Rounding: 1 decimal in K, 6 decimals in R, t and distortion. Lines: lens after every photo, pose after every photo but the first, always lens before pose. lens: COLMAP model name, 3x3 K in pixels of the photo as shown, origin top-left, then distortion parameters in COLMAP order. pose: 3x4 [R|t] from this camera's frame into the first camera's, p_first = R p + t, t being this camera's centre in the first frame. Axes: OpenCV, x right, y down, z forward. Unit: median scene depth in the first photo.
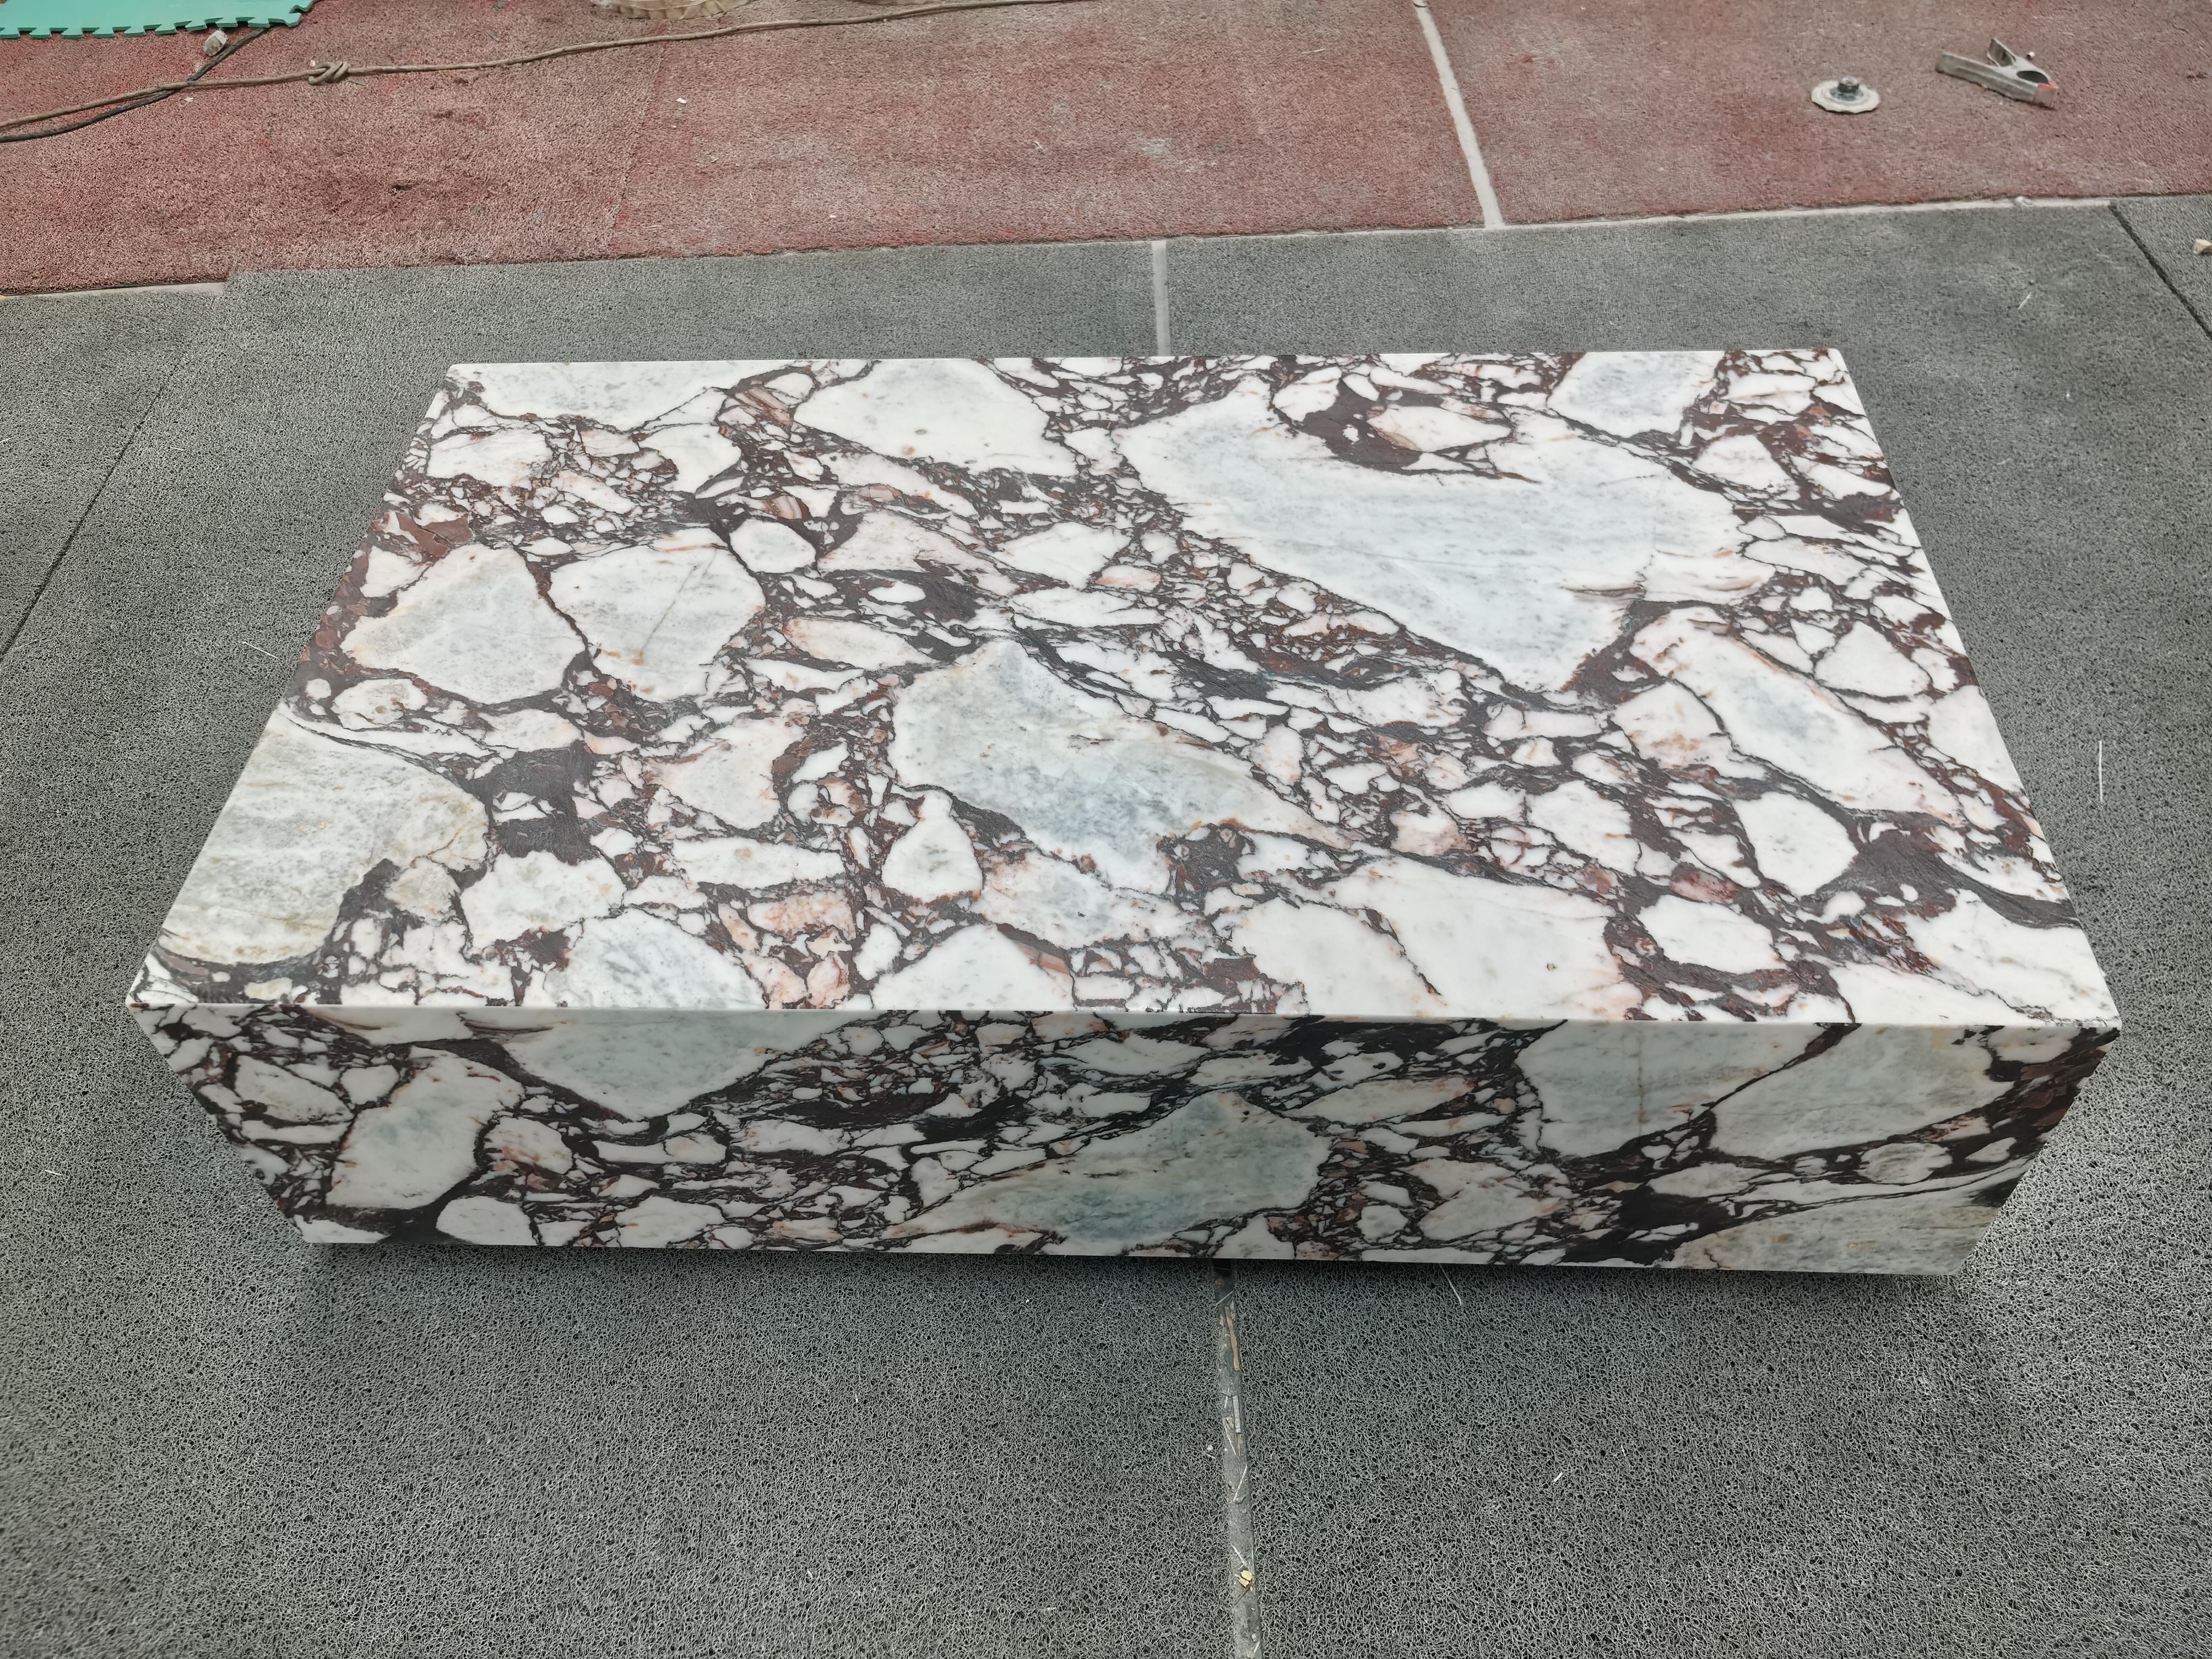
lens RADIAL K [[1752.7, 0, 1106.8], [0, 1752.7, 848.4], [0, 0, 1]] dist [0.036603, -0.052284]
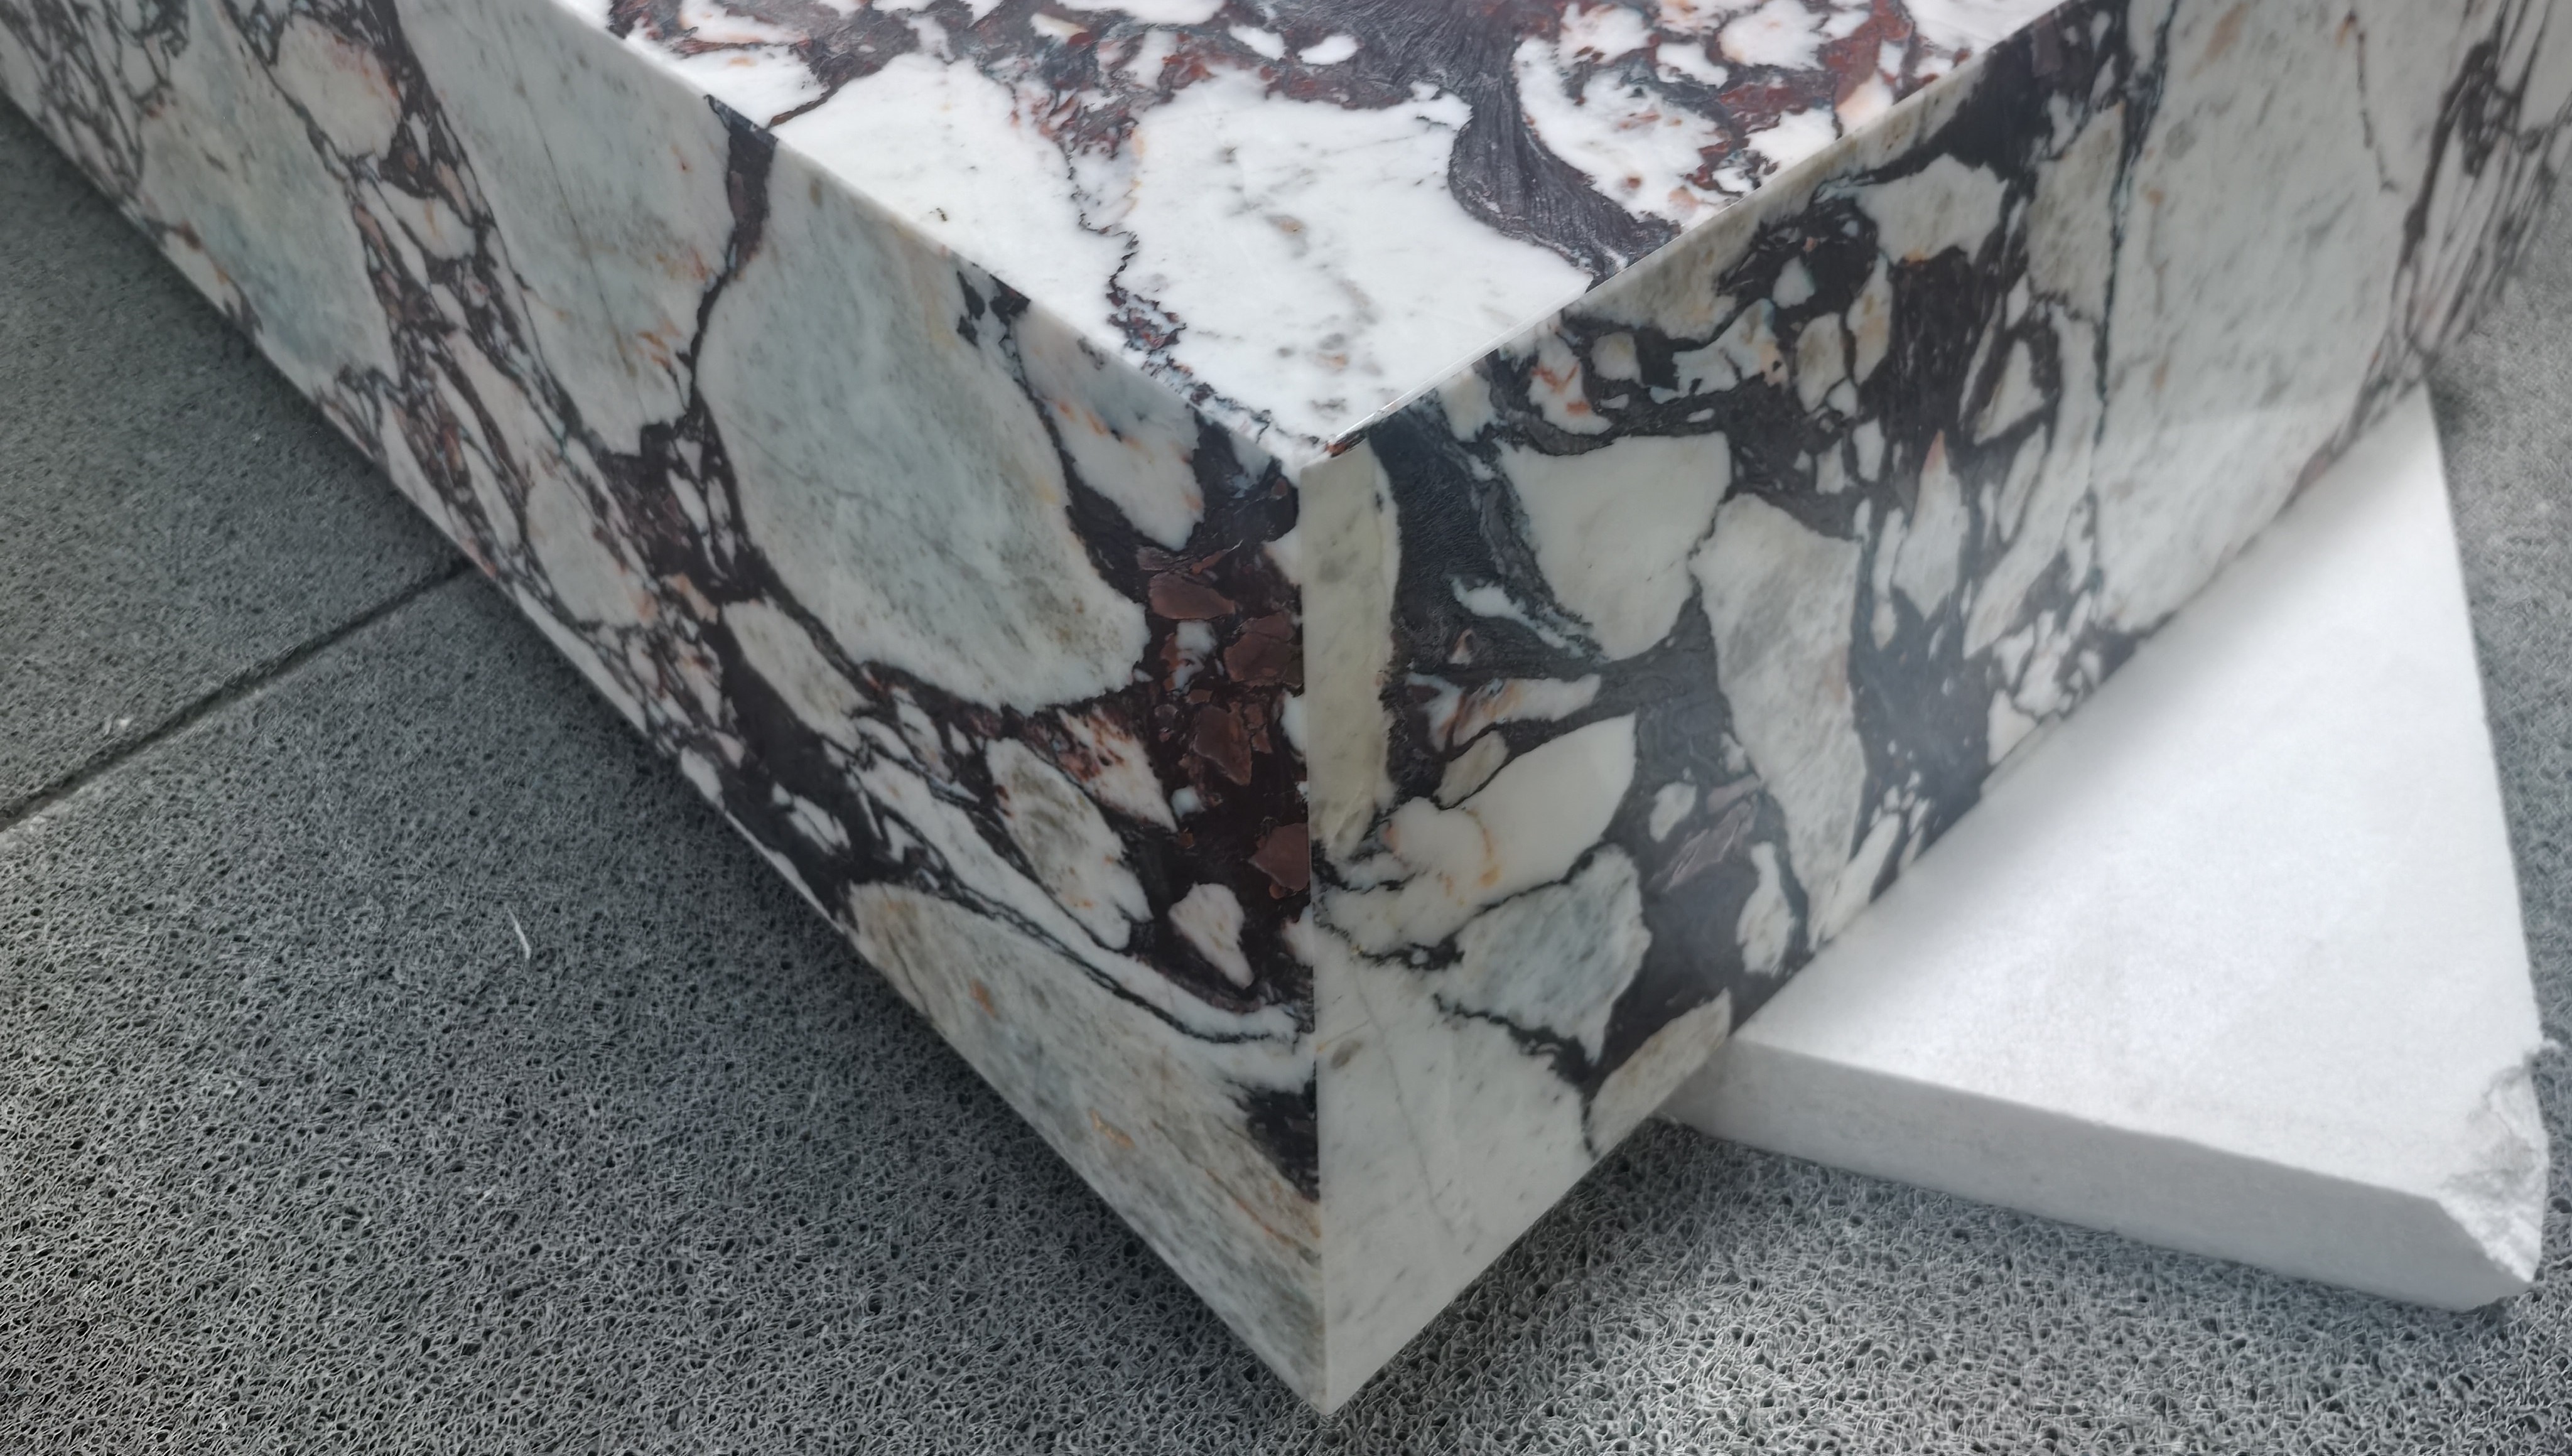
lens RADIAL K [[2094.8, 0, 1292.2], [0, 2094.8, 722.6], [0, 0, 1]] dist [0.015731, 0.003515]
pose [[0.706752, 0.495337, -0.505117, 0.624056], [-0.527765, 0.844627, 0.089833, 0.087348], [0.471133, 0.203093, 0.858363, 0.603871]]
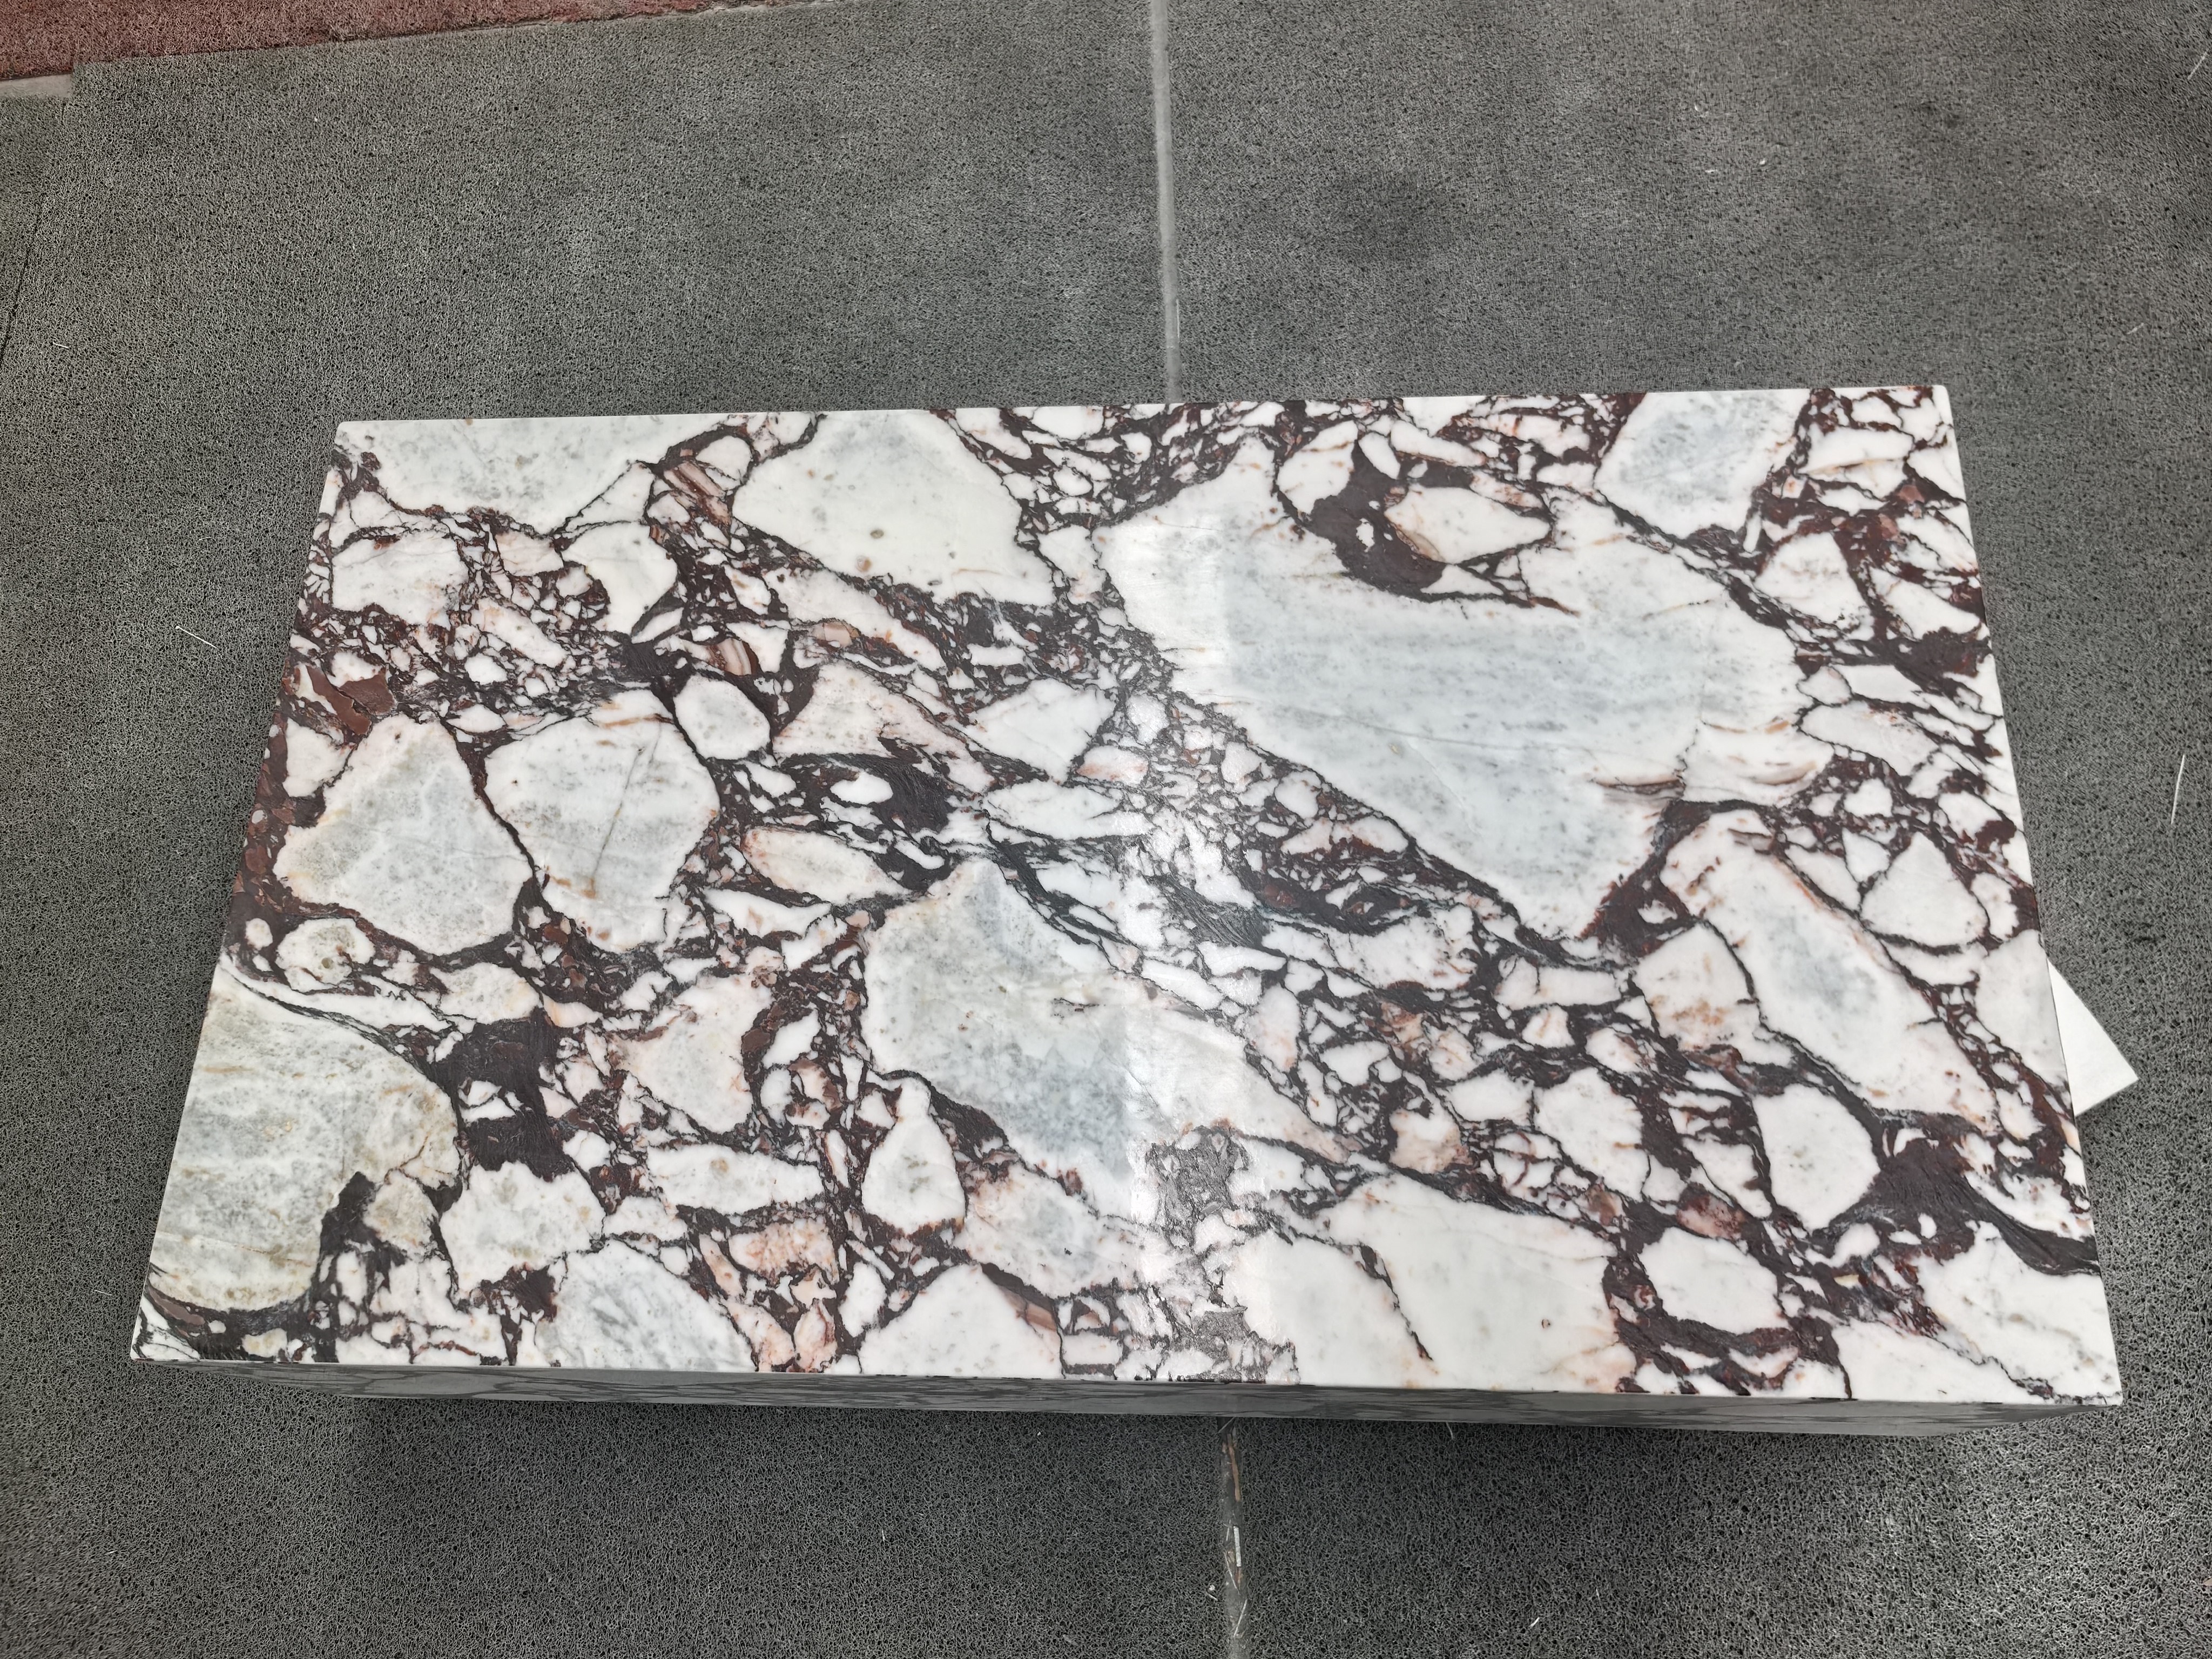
lens RADIAL K [[1752.7, 0, 1108.2], [0, 1752.7, 824.7], [0, 0, 1]] dist [0.036603, -0.052284]
pose [[0.999210, -0.025009, -0.030893, 0.039137], [0.034143, 0.937991, 0.344974, -0.463476], [0.020350, -0.345756, 0.938104, 0.144882]]
